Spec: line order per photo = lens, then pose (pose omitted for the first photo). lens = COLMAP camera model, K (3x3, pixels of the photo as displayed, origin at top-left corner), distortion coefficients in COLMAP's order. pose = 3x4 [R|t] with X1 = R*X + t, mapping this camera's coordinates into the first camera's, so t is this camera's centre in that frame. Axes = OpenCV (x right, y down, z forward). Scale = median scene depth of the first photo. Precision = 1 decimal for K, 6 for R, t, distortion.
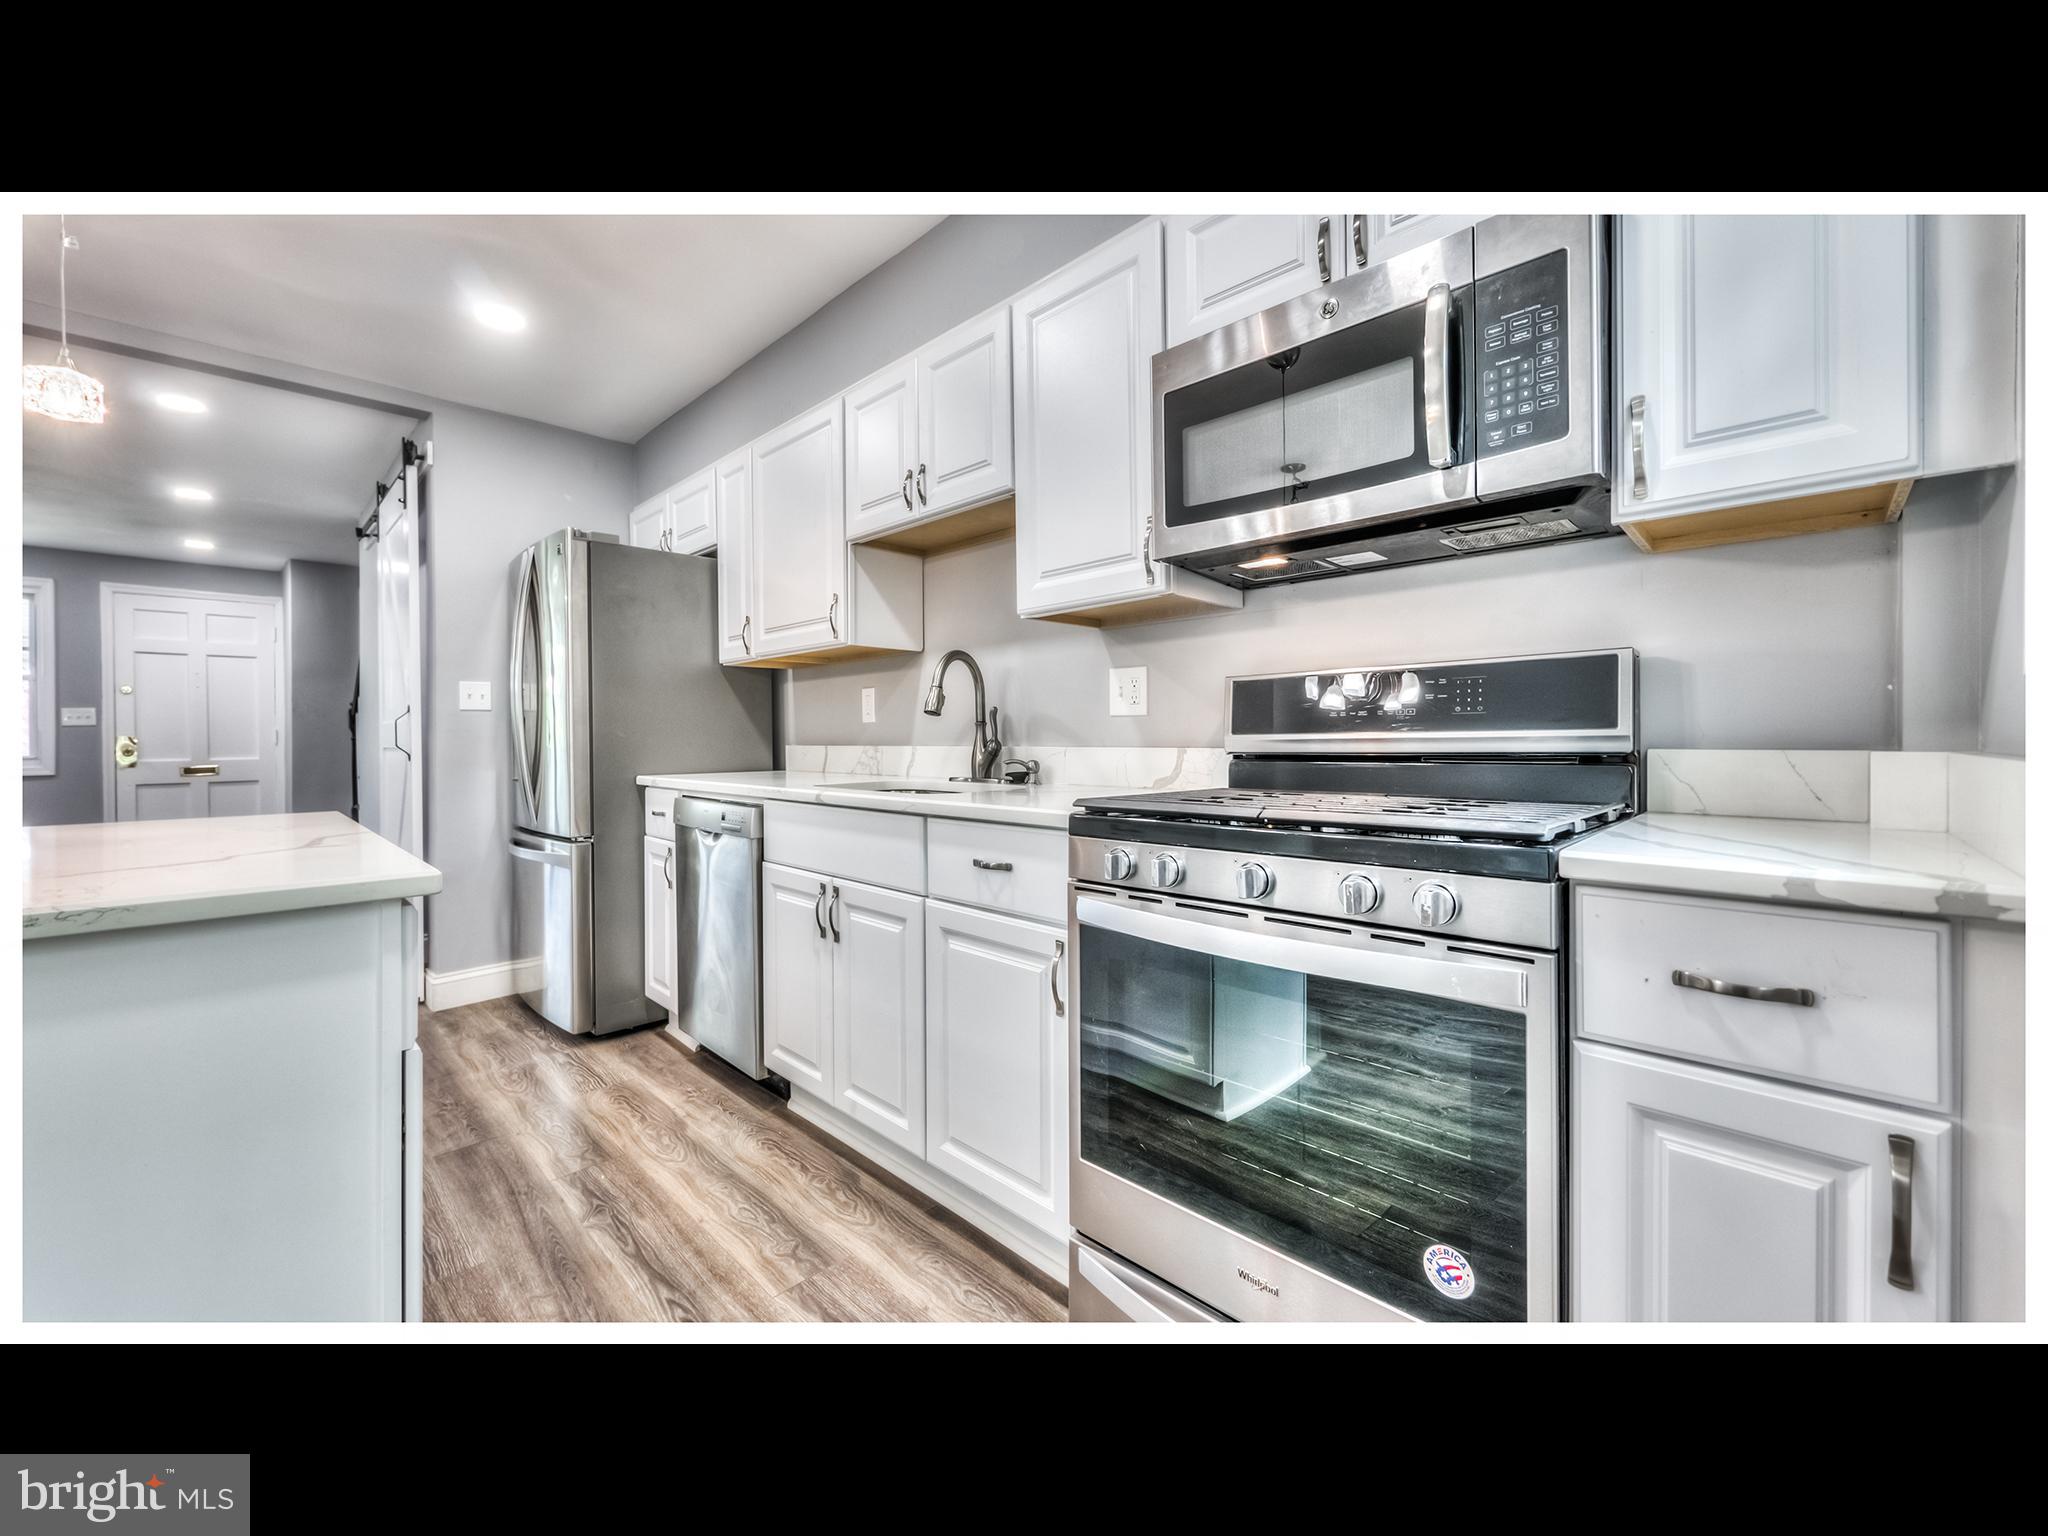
lens RADIAL K [[790.7, 0, 991.4], [0, 790.7, 741.7], [0, 0, 1]] dist [-0.003571, 0.001720]
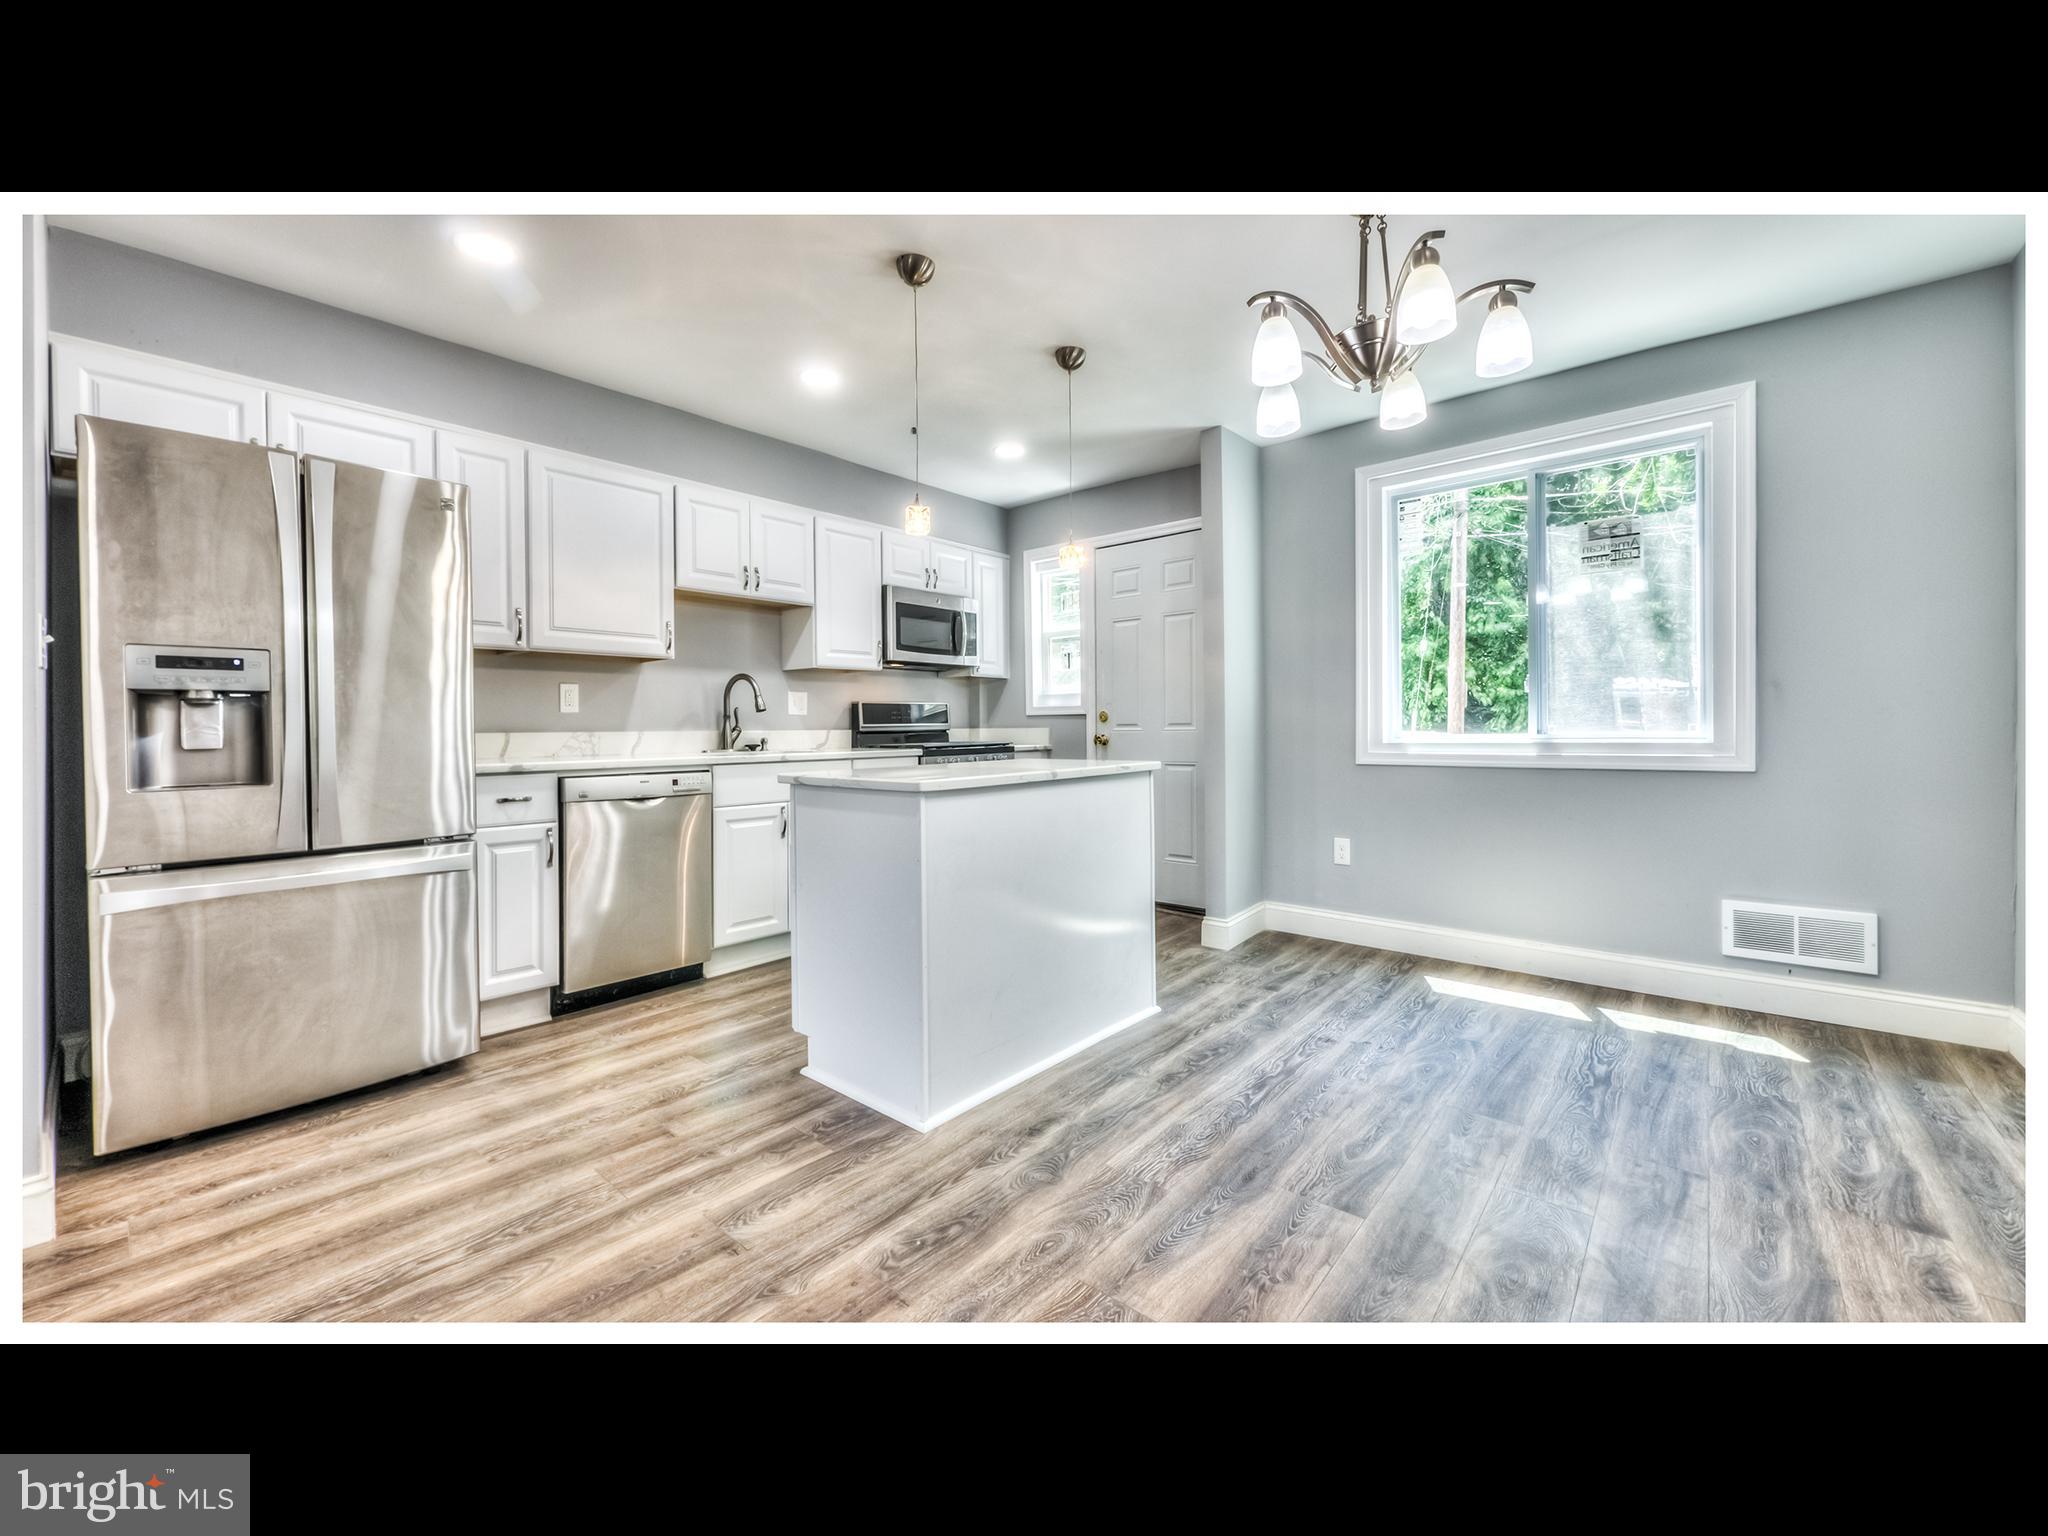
lens RADIAL K [[790.7, 0, 1007.5], [0, 790.7, 737.0], [0, 0, 1]] dist [-0.003571, 0.001720]
pose [[-0.069855, -0.006858, 0.997534, -1.459698], [0.010925, 0.999911, 0.007640, 0.010959], [-0.997497, 0.011431, -0.069774, 0.452859]]
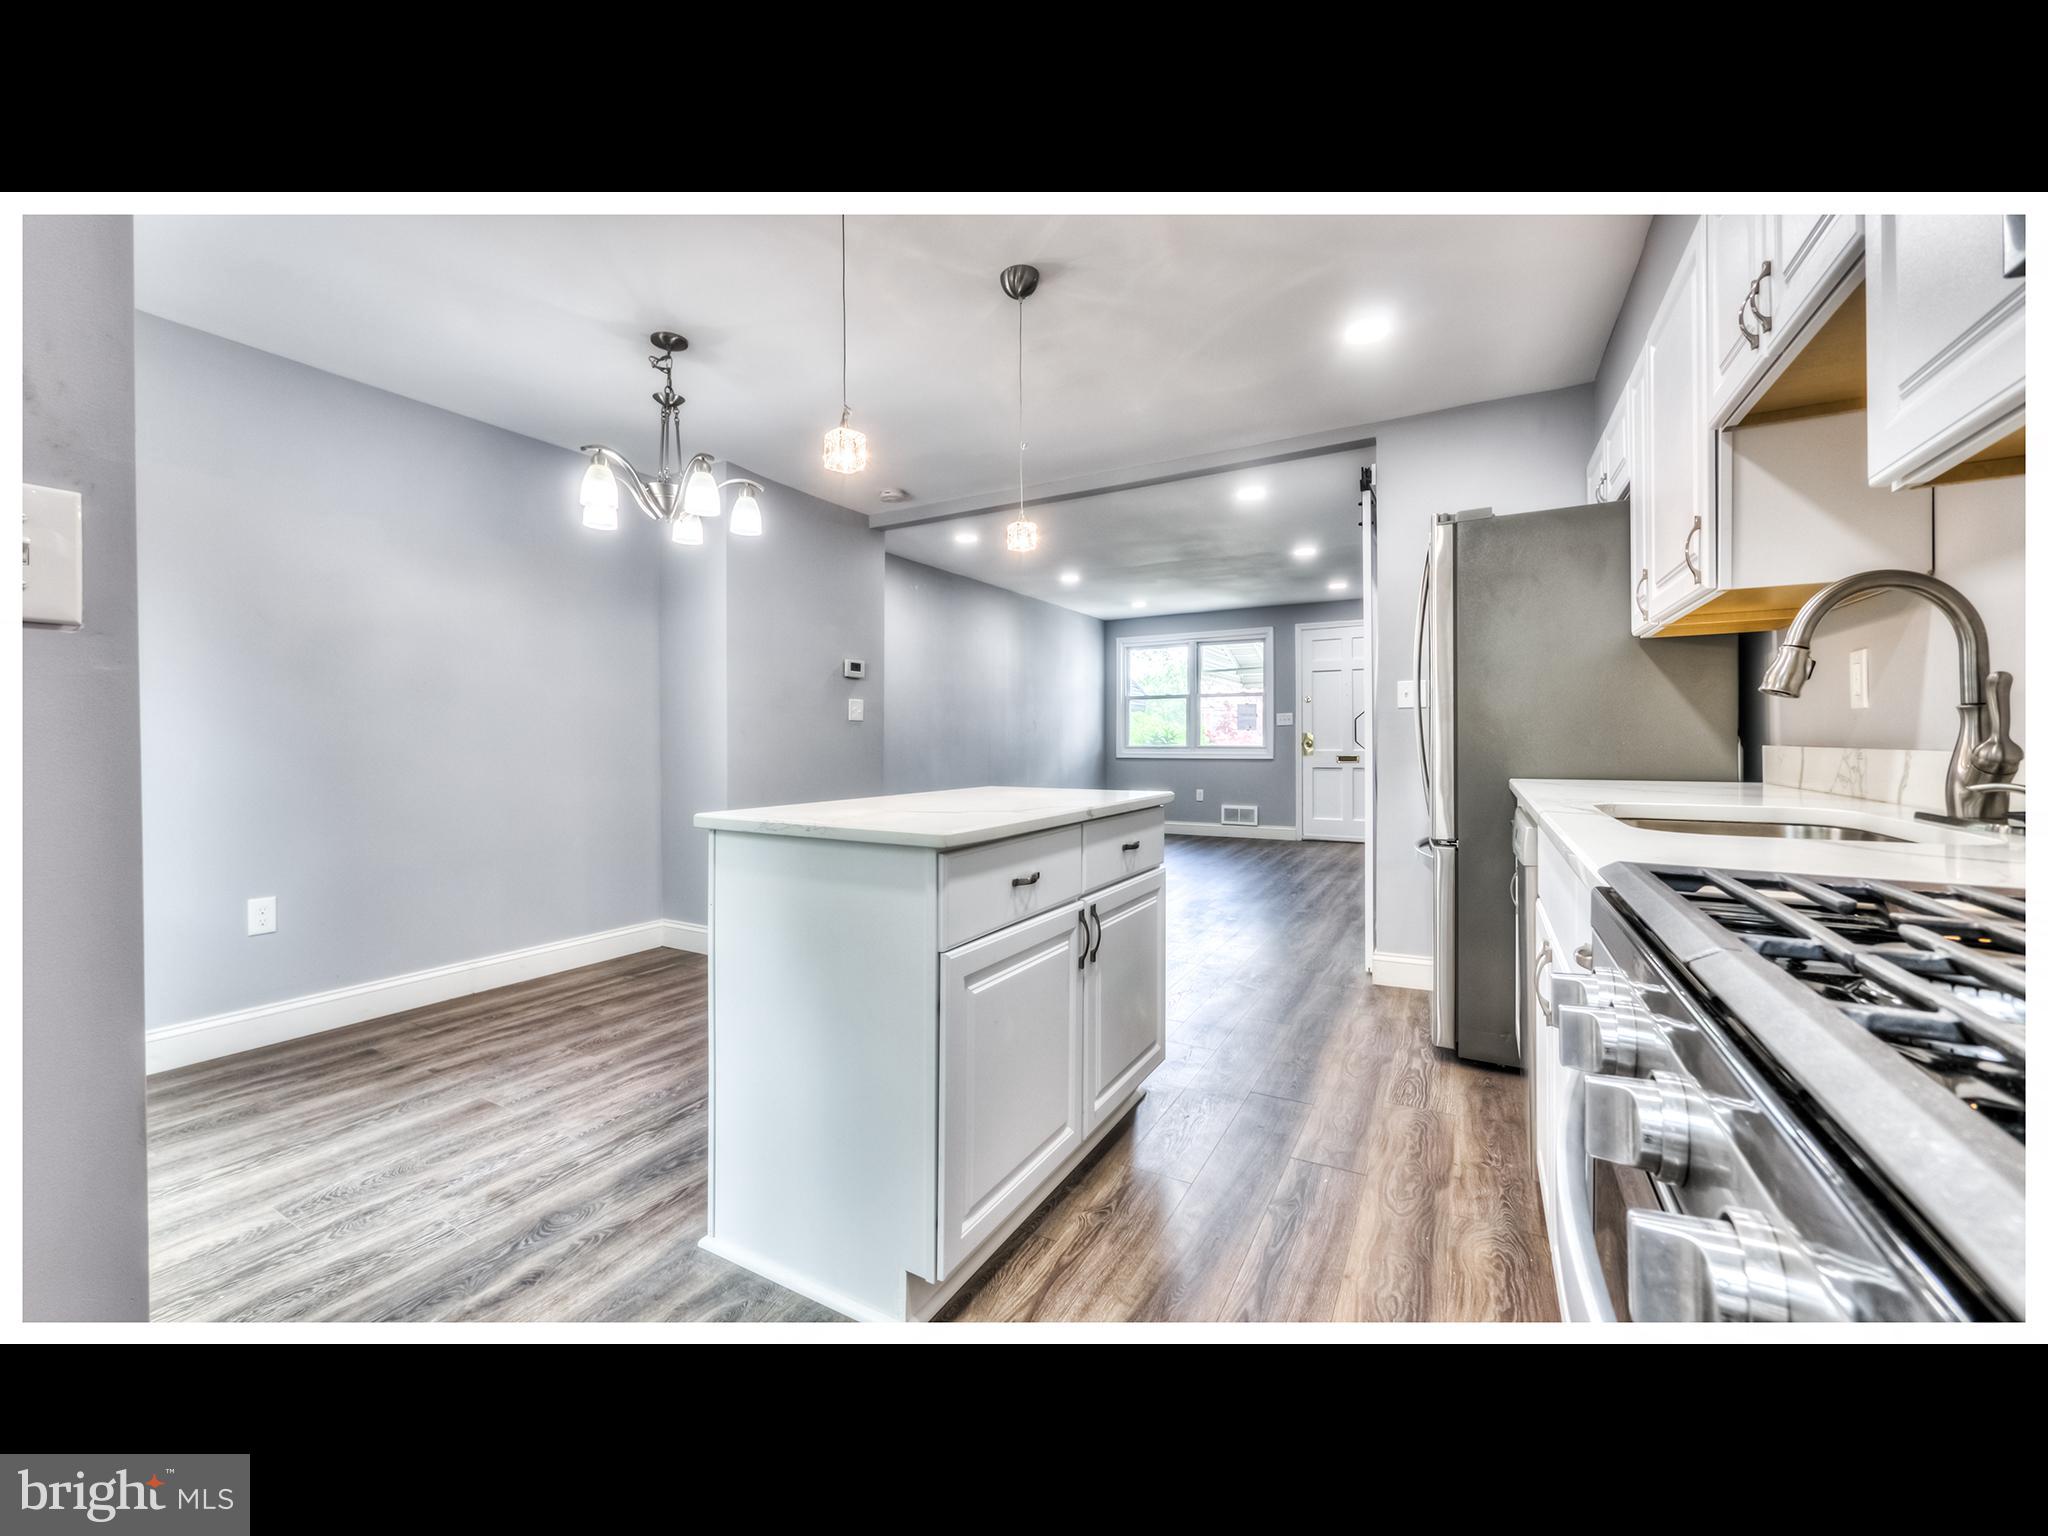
lens RADIAL K [[790.7, 0, 1009.4], [0, 790.7, 741.8], [0, 0, 1]] dist [-0.003571, 0.001720]
pose [[0.269041, 0.005757, -0.963111, 0.244201], [0.002777, 0.999973, 0.006753, -0.004934], [0.963125, -0.004492, 0.269018, 0.244476]]
